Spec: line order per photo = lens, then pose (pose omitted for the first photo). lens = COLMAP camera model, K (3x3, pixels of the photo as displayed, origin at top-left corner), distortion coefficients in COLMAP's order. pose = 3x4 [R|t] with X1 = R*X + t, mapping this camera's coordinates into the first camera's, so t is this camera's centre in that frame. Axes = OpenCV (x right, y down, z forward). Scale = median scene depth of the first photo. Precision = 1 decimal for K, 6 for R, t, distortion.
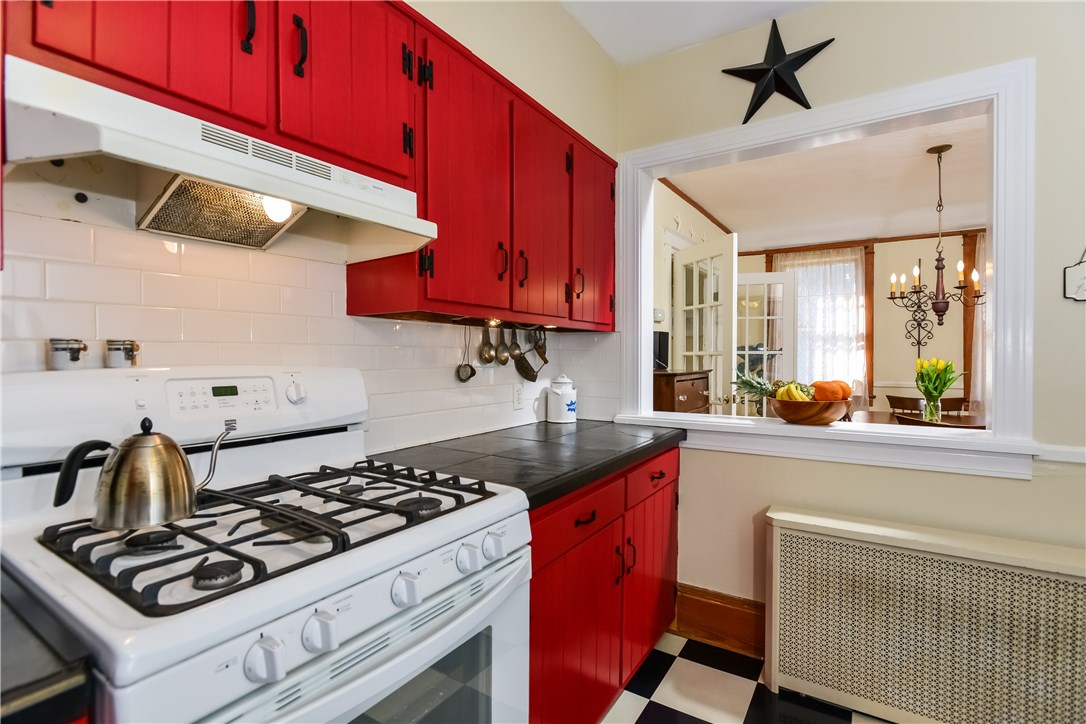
lens RADIAL K [[515.9, 0, 536.2], [0, 515.9, 361.4], [0, 0, 1]] dist [-0.000975, -0.000008]
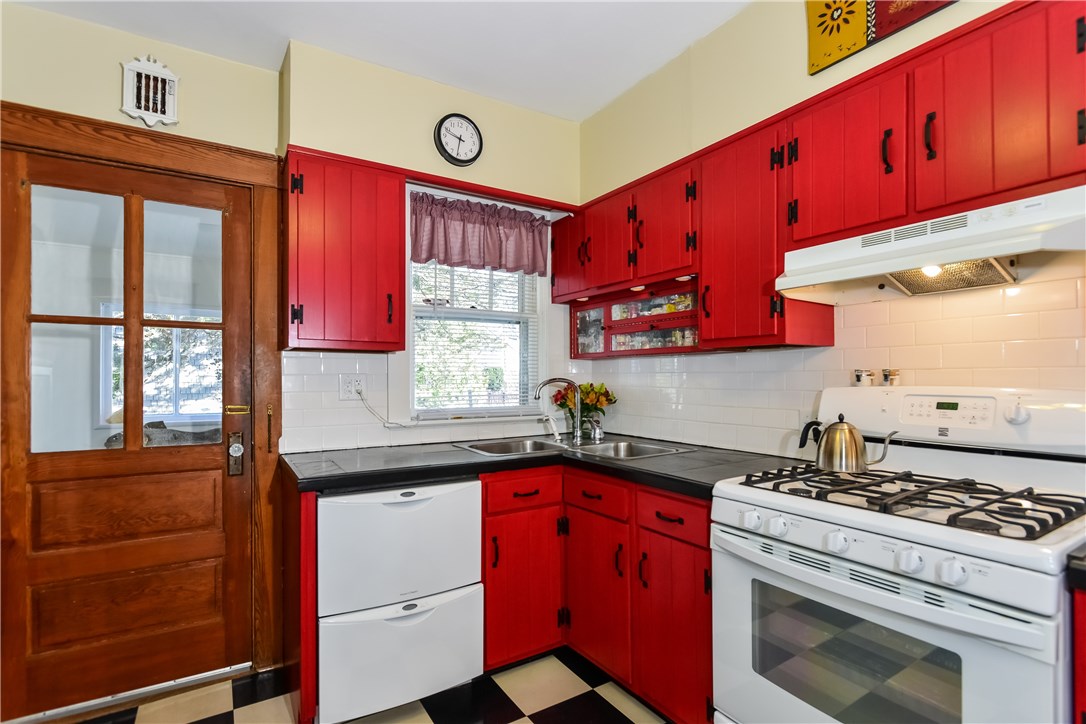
lens RADIAL K [[515.9, 0, 536.2], [0, 515.9, 361.4], [0, 0, 1]] dist [-0.000975, -0.000008]
pose [[-0.416960, -0.017090, -0.908764, 1.037407], [-0.003502, 0.999846, -0.017196, -0.029583], [0.908918, -0.003988, -0.416956, 0.613757]]
